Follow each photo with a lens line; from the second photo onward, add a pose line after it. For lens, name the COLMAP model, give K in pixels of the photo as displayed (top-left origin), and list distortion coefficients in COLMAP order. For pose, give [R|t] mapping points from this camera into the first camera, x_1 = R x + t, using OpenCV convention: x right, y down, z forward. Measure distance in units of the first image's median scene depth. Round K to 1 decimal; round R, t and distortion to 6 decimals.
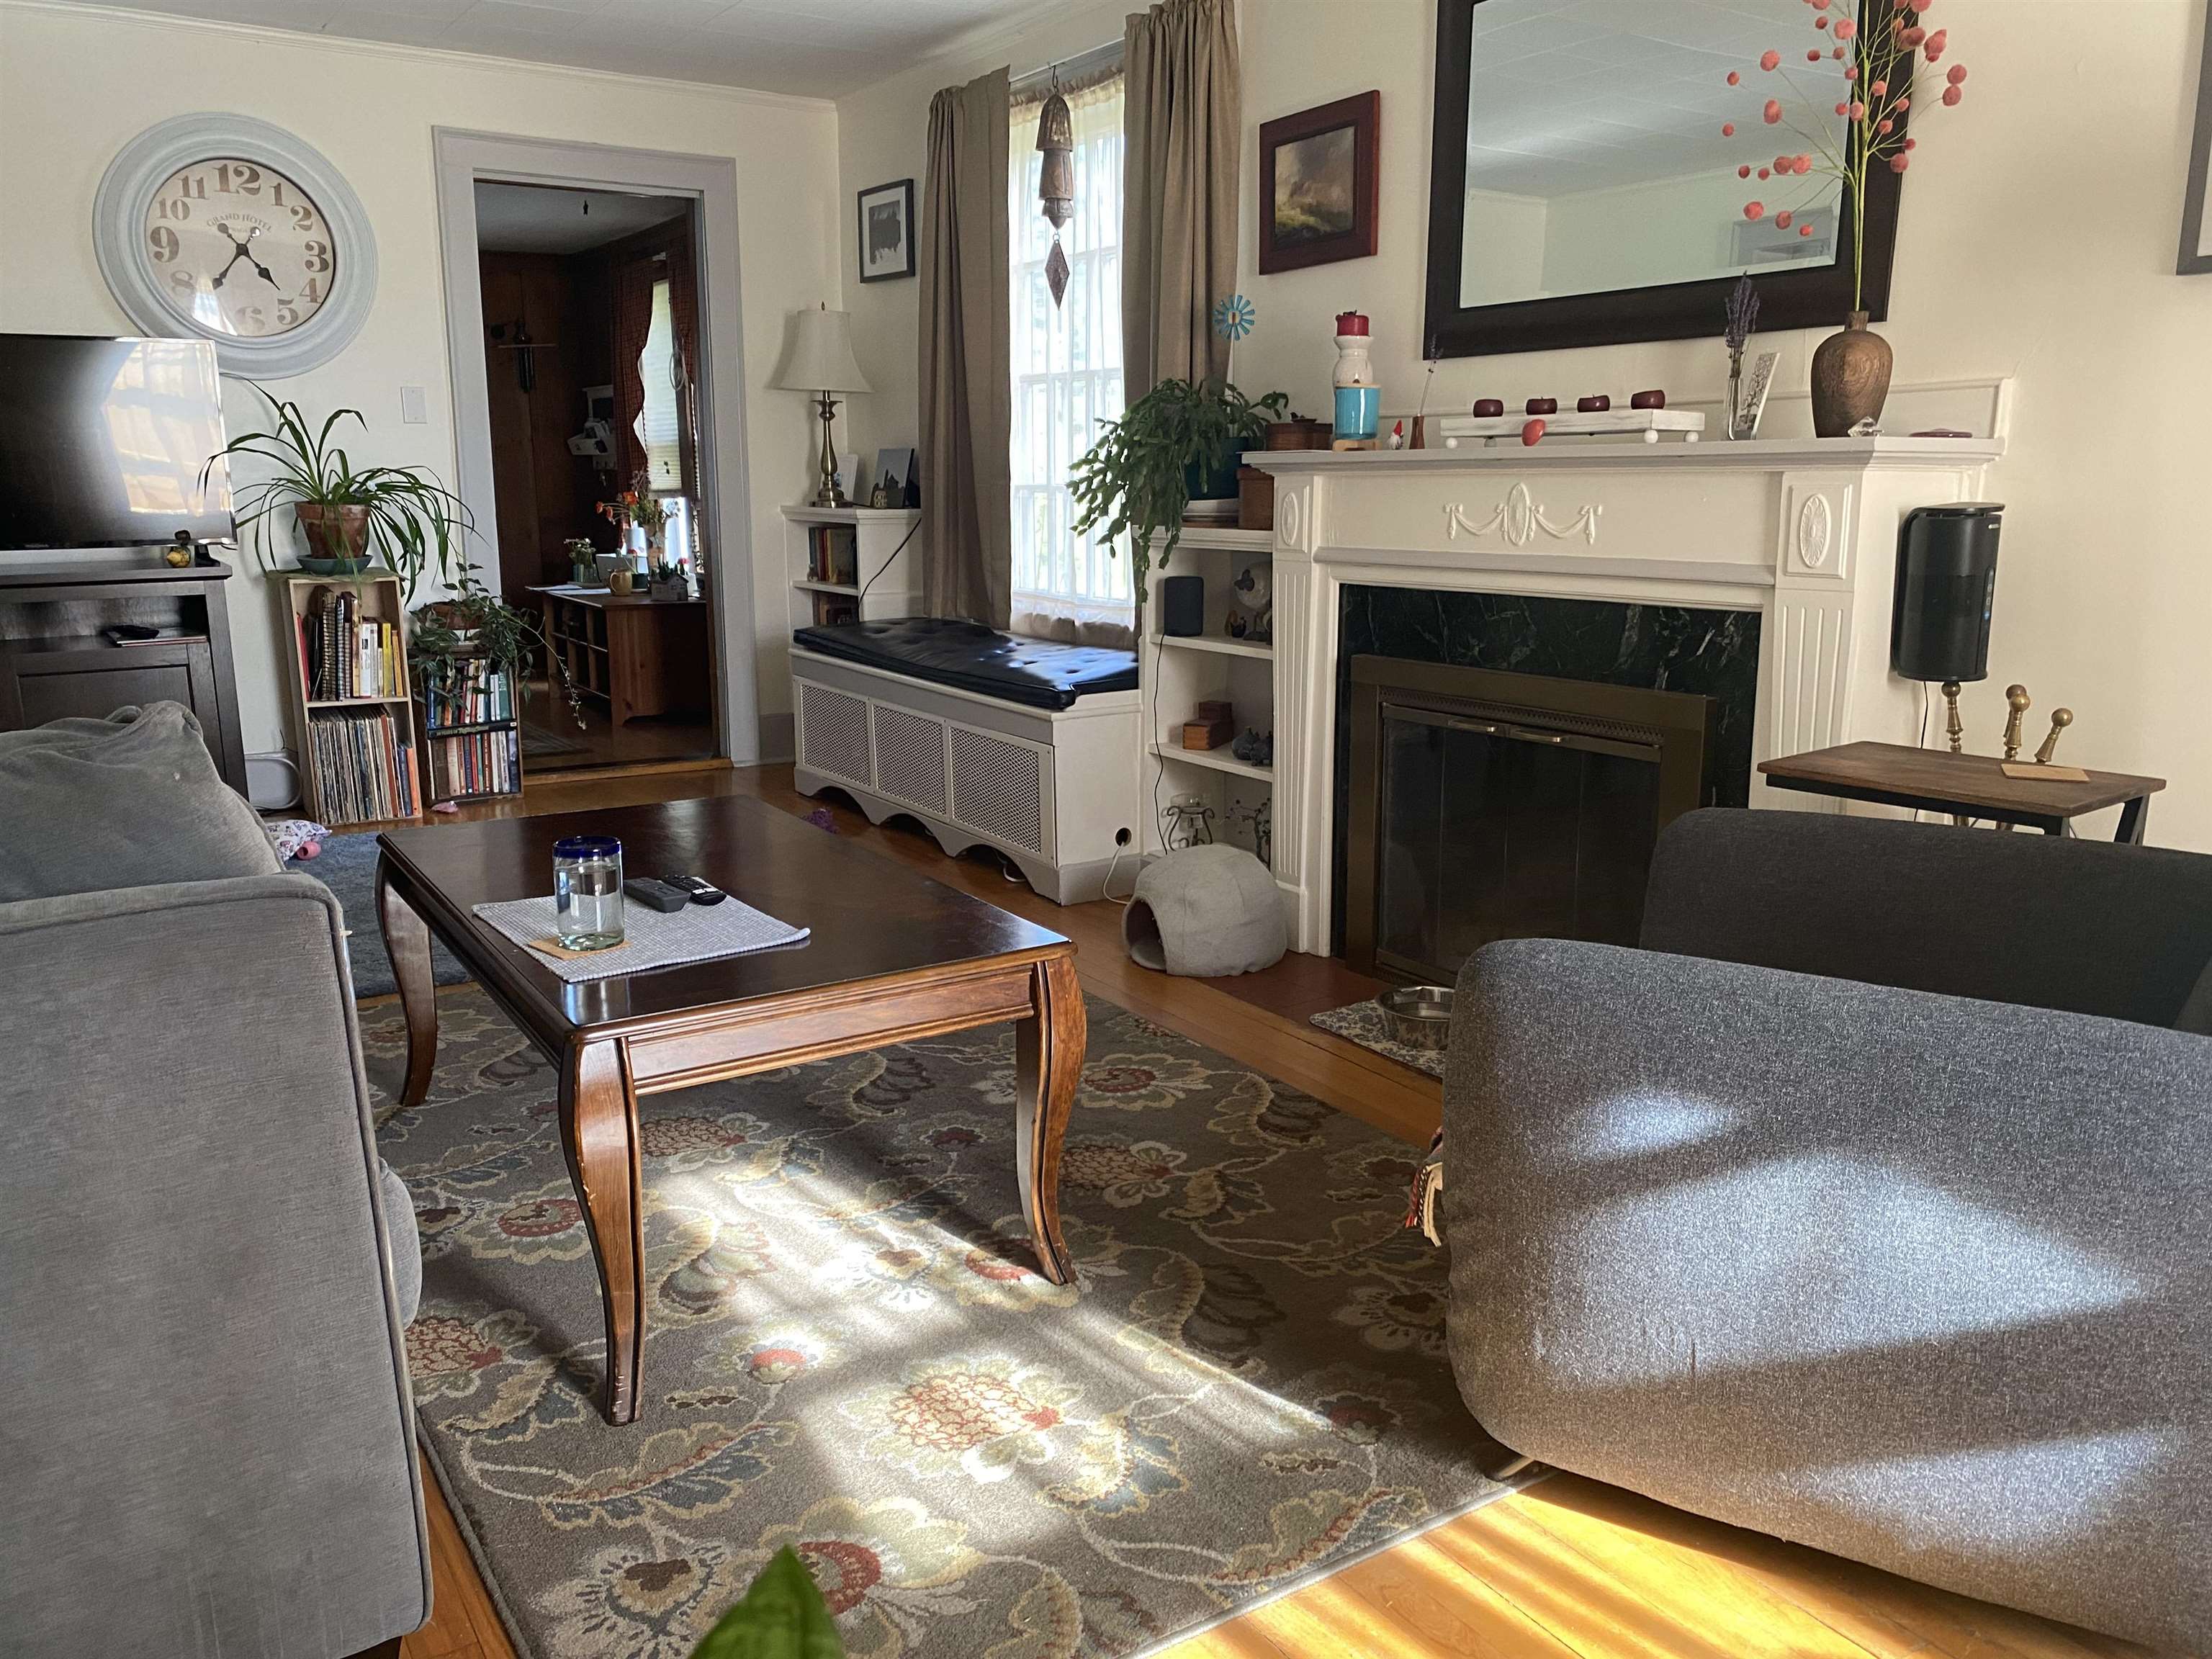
lens RADIAL K [[1686.3, 0, 1102.0], [0, 1686.3, 834.7], [0, 0, 1]] dist [0.014659, -0.014352]
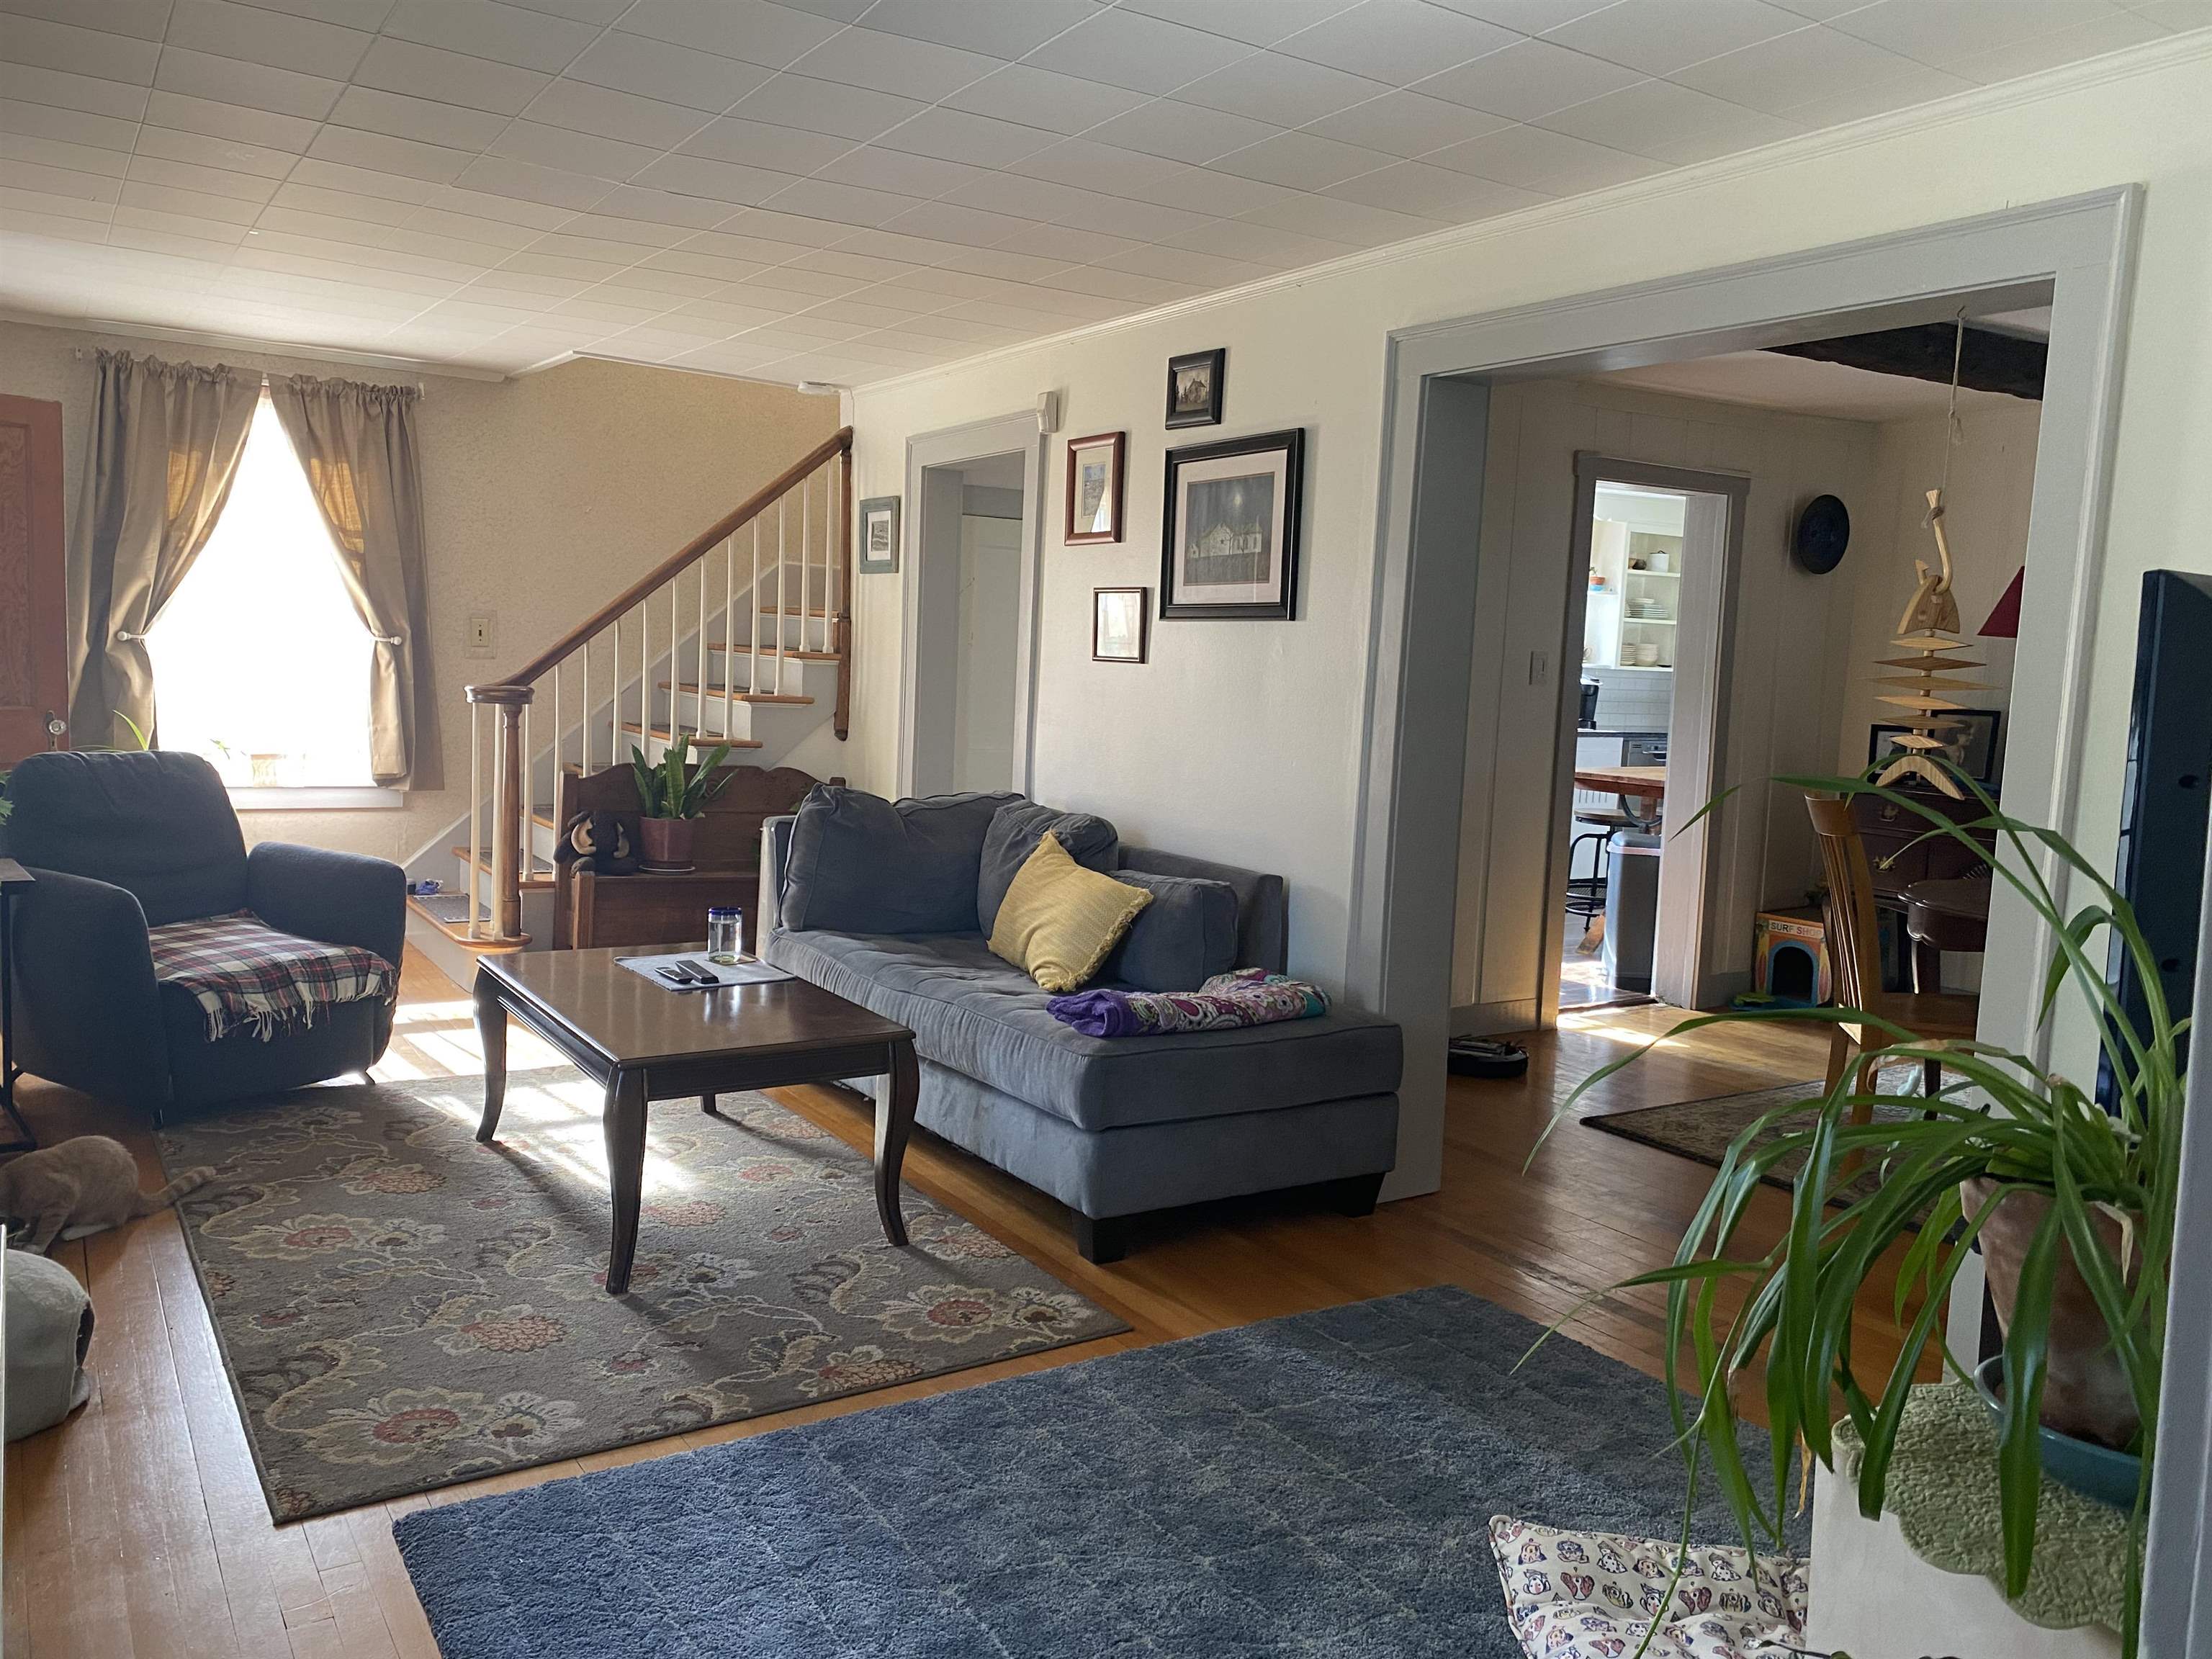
lens RADIAL K [[1686.3, 0, 1103.9], [0, 1686.3, 824.6], [0, 0, 1]] dist [0.014659, -0.014352]
pose [[-0.999414, -0.032521, -0.010725, -0.472109], [-0.034243, 0.947627, 0.317537, -0.479799], [-0.000163, 0.317718, -0.948185, 1.840255]]
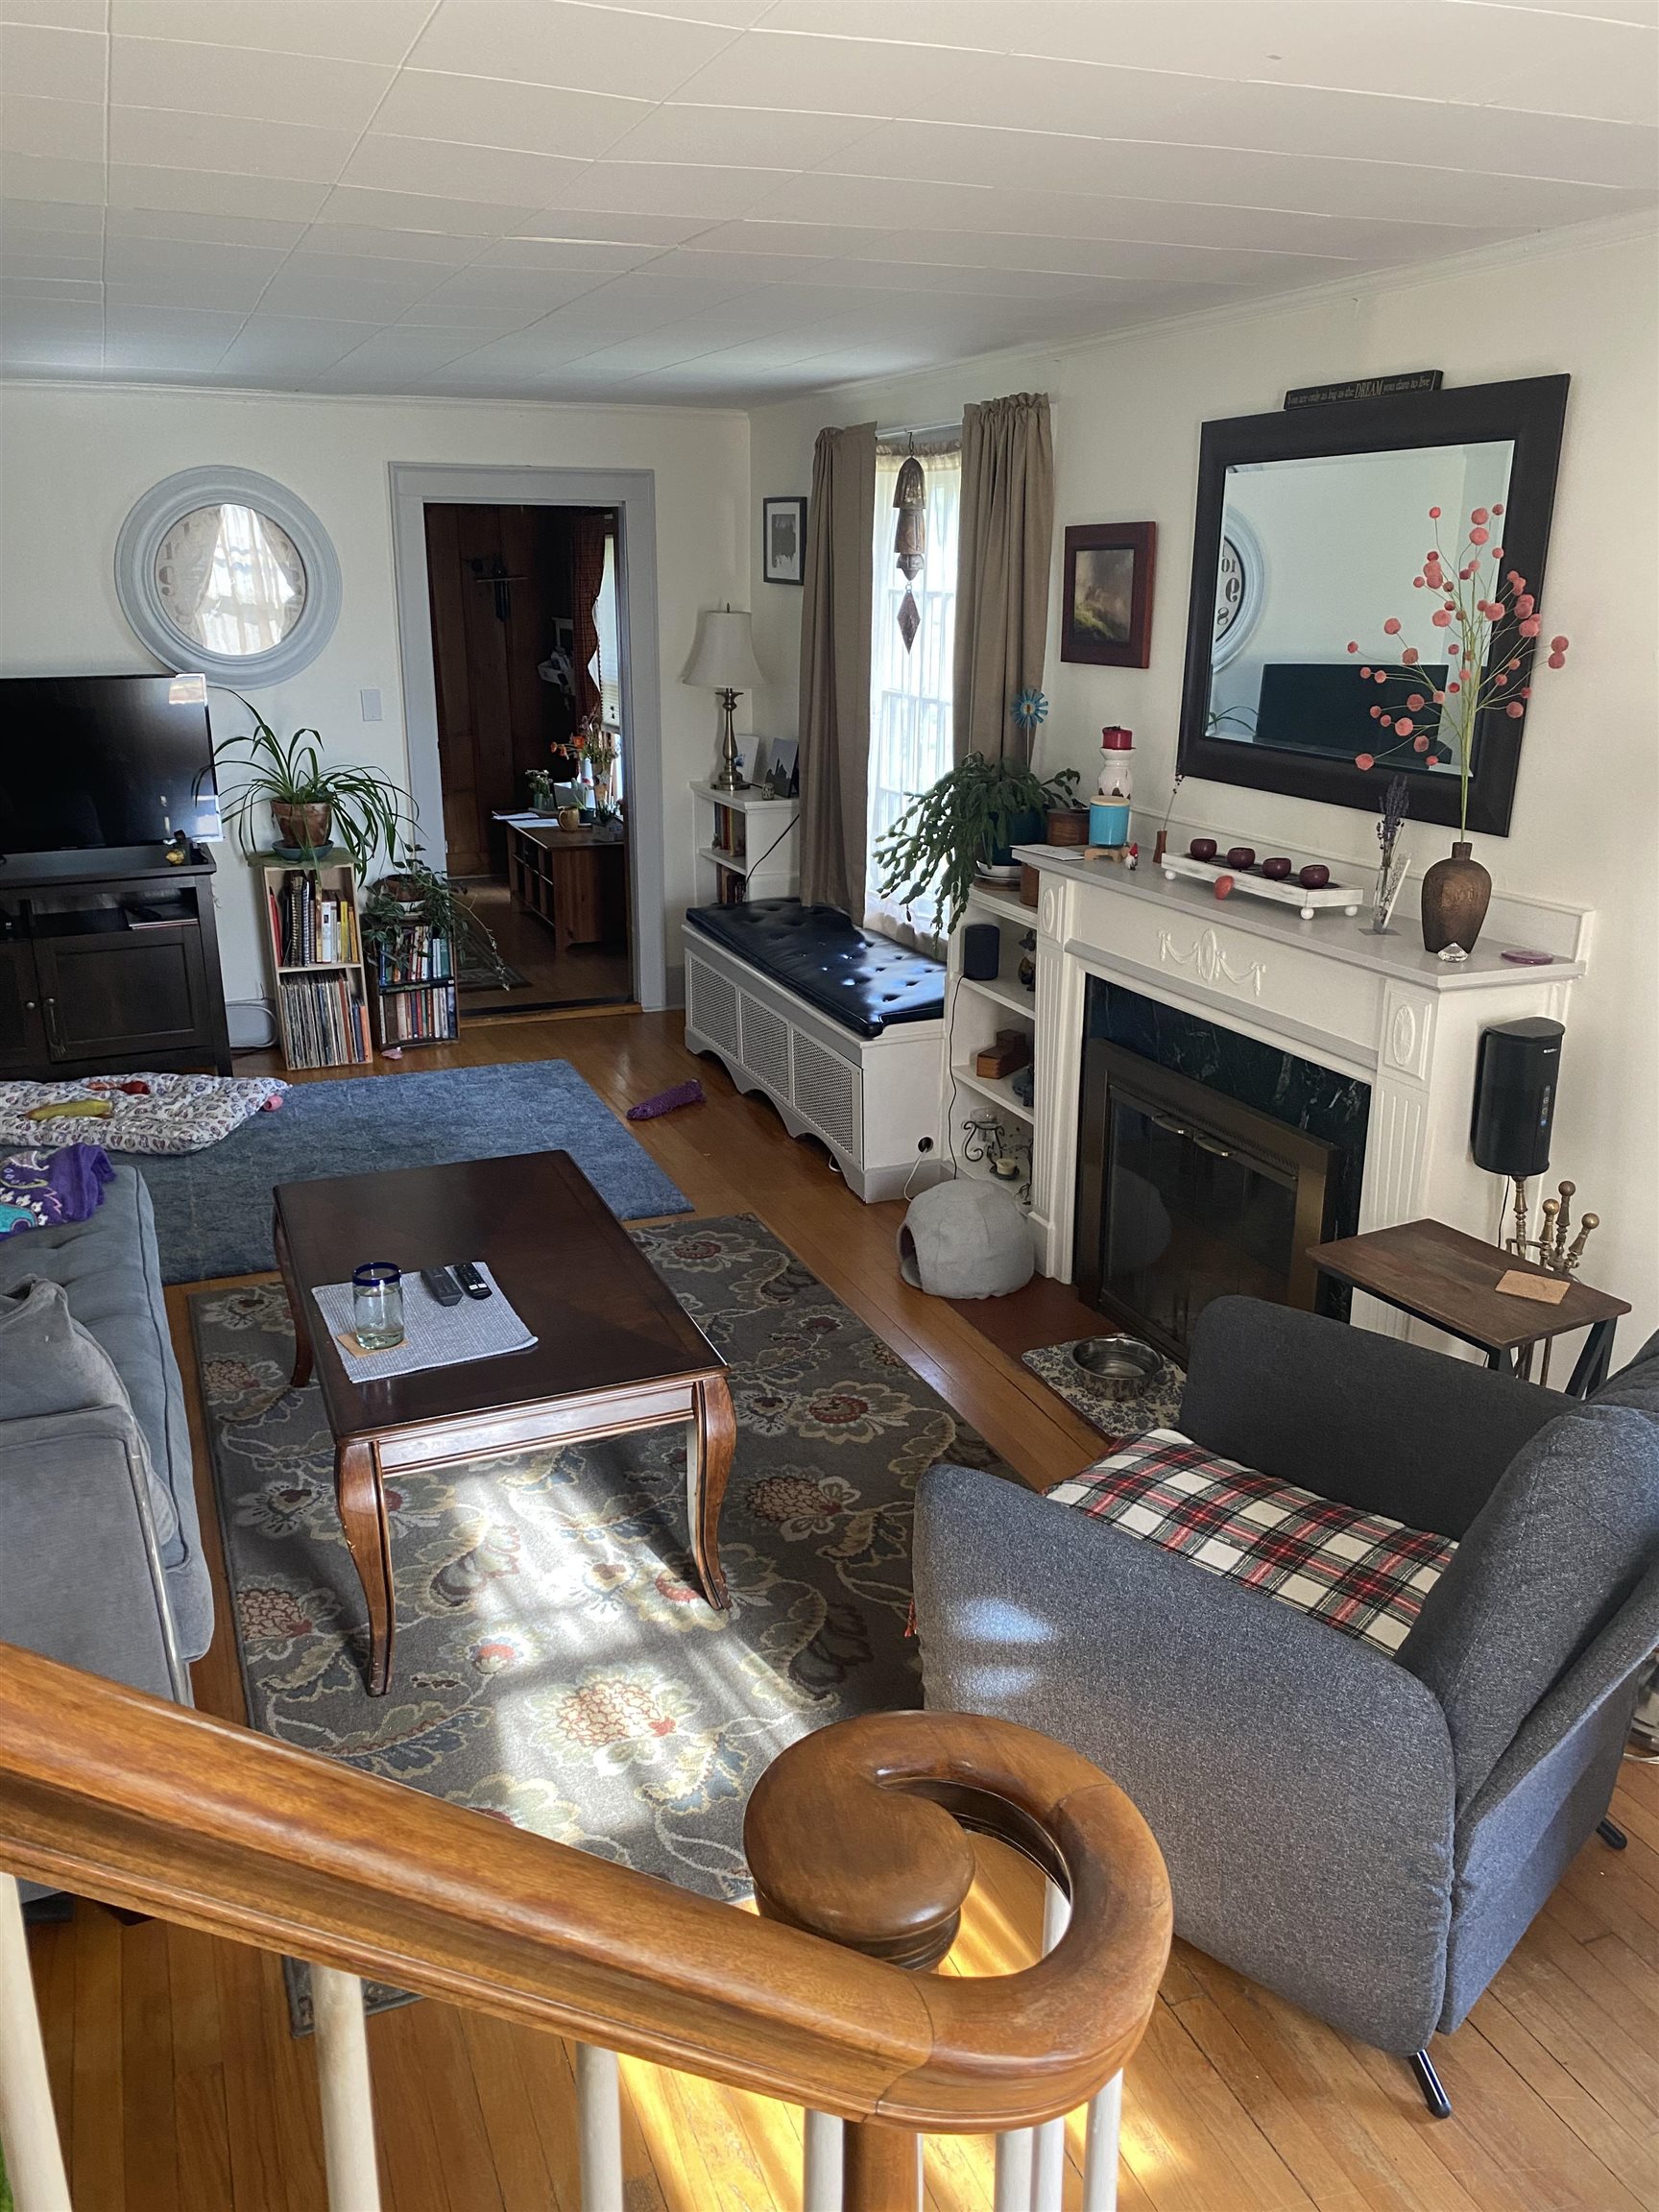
lens RADIAL K [[1686.3, 0, 825.0], [0, 1686.3, 1099.4], [0, 0, 1]] dist [0.014659, -0.014352]
pose [[0.983695, 0.058413, -0.170097, 0.176810], [-0.041546, 0.994010, 0.101084, -0.182964], [0.174983, -0.092369, 0.980229, -0.169288]]
